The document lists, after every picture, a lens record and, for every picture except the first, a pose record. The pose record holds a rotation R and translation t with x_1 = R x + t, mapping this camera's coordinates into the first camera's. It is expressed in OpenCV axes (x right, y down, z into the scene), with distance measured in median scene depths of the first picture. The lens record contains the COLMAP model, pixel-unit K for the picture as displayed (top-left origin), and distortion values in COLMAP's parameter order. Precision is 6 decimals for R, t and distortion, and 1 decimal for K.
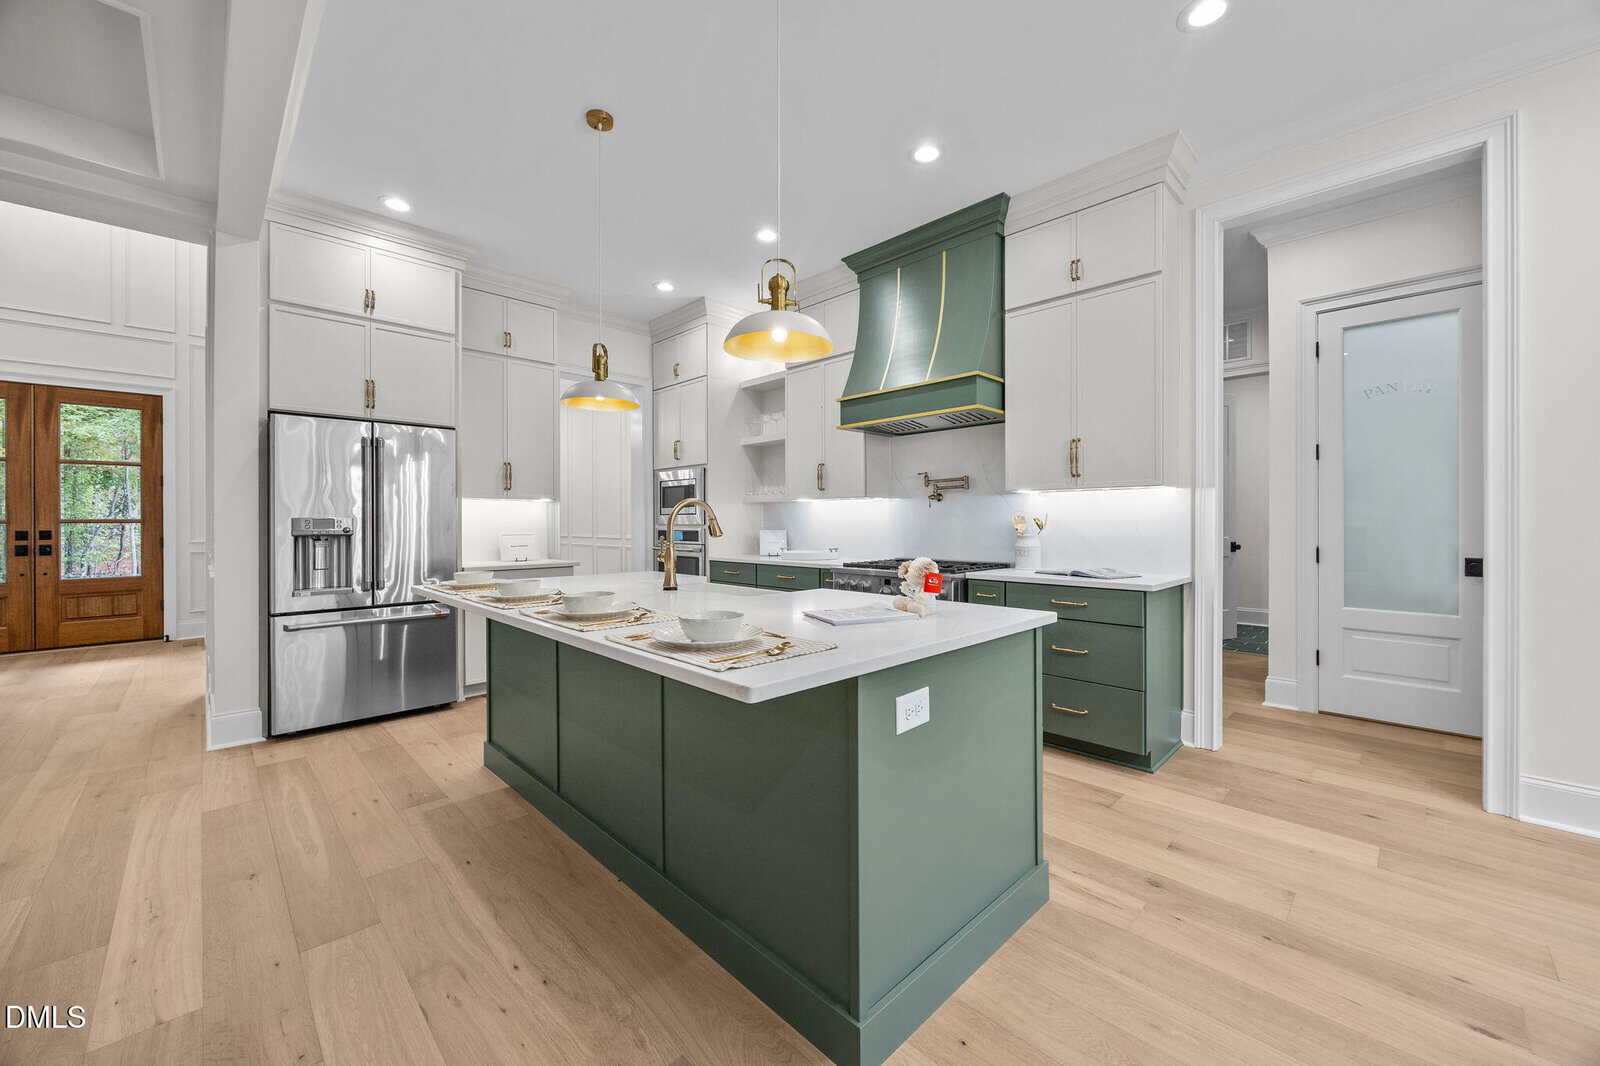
lens RADIAL K [[610.8, 0, 805.3], [0, 610.8, 524.0], [0, 0, 1]] dist [-0.003461, -0.000346]
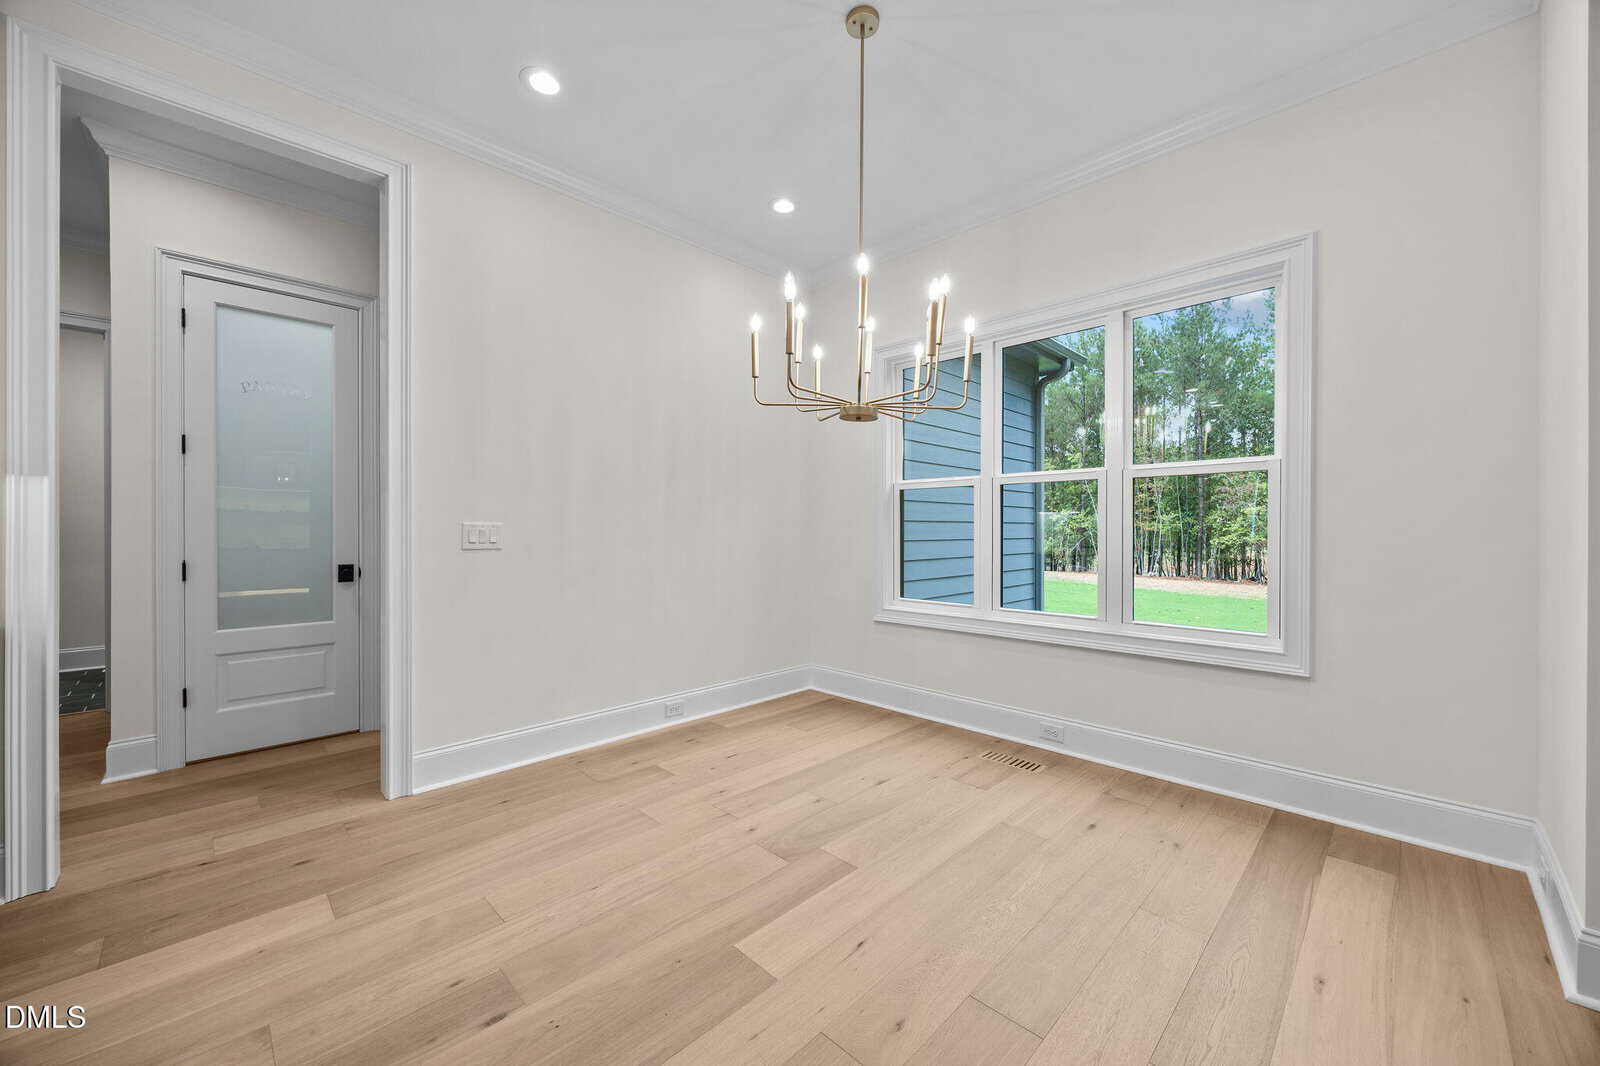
lens RADIAL K [[609.2, 0, 802.7], [0, 609.2, 529.3], [0, 0, 1]] dist [-0.001880, -0.000274]
pose [[-0.004047, 0.002035, 0.999990, 0.032438], [0.004646, 0.999987, -0.002016, 0.001155], [-0.999981, 0.004638, -0.004057, 0.202052]]
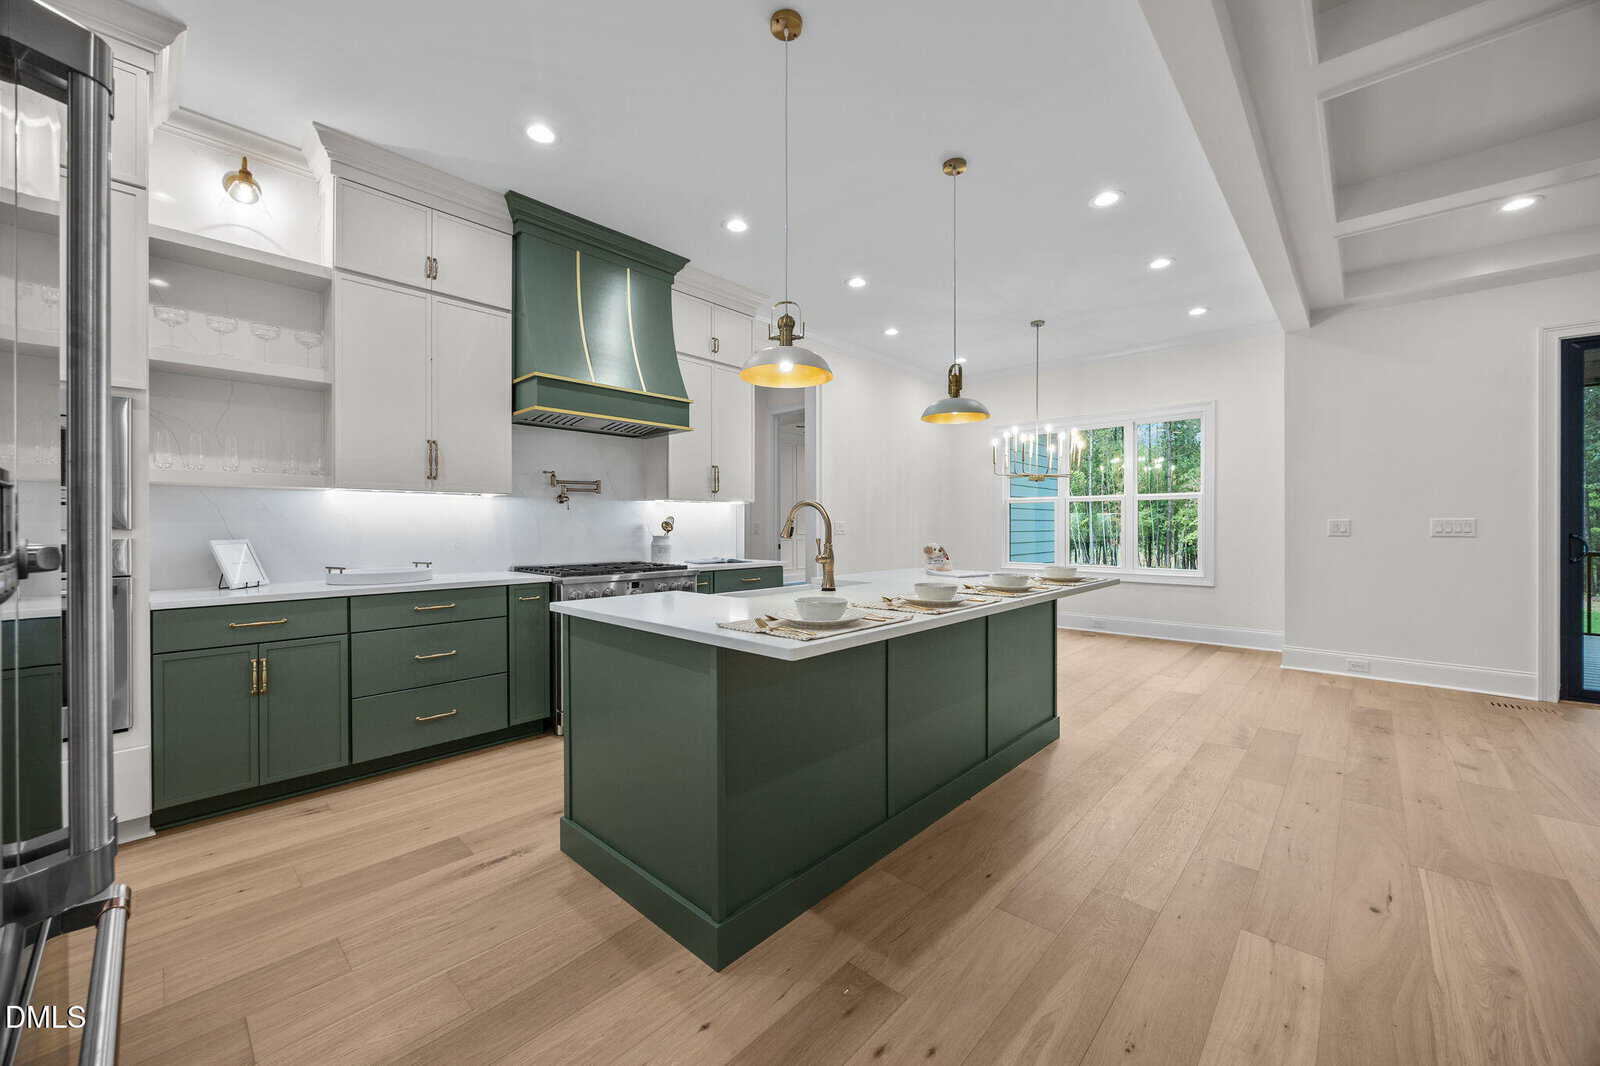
lens RADIAL K [[609.2, 0, 802.7], [0, 609.2, 529.3], [0, 0, 1]] dist [-0.001880, -0.000274]
pose [[-0.040435, -0.005717, 0.999166, -0.963456], [0.004188, 0.999974, 0.005892, -0.000597], [-0.999173, 0.004422, -0.040410, 0.853635]]
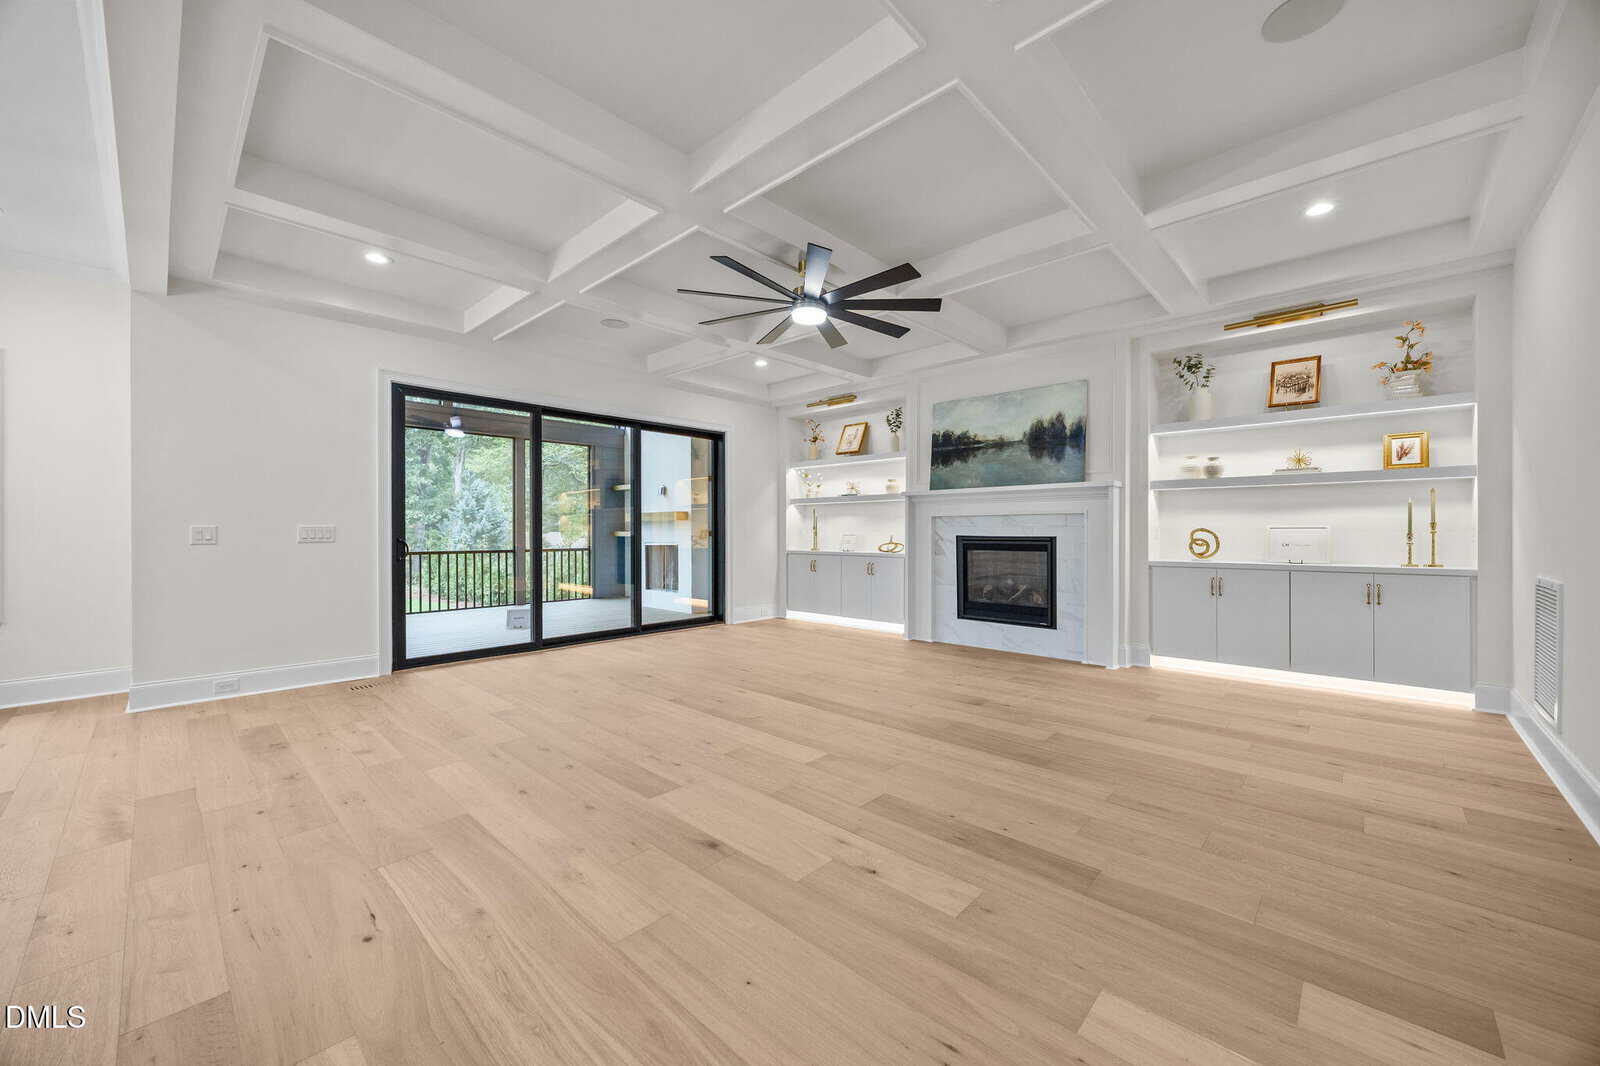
lens RADIAL K [[609.2, 0, 802.7], [0, 609.2, 529.3], [0, 0, 1]] dist [-0.001880, -0.000274]
pose [[-0.999046, 0.003132, -0.043554, -0.752446], [0.003005, 0.999991, 0.002989, -0.001951], [0.043563, 0.002855, -0.999047, 0.850041]]
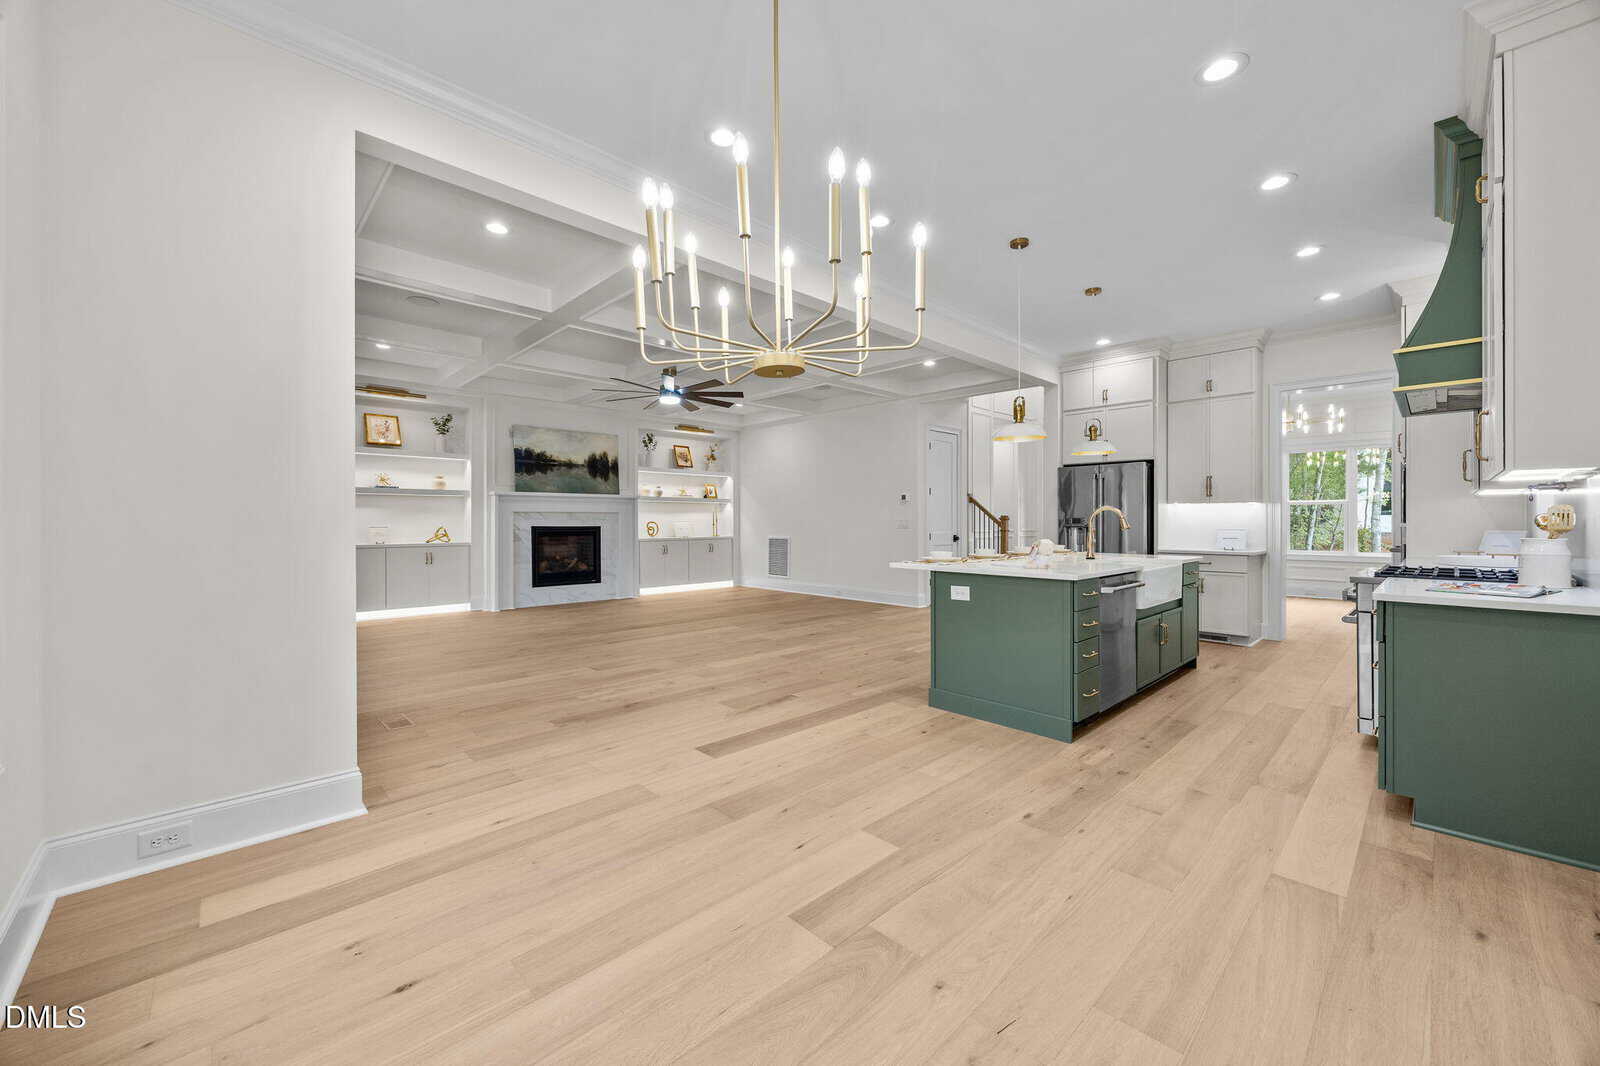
lens RADIAL K [[609.2, 0, 802.7], [0, 609.2, 529.3], [0, 0, 1]] dist [-0.001880, -0.000274]
pose [[-0.016056, 0.012708, -0.999790, 1.210631], [-0.002147, 0.999916, 0.012744, 0.001889], [0.999869, 0.002351, -0.016028, 0.165650]]
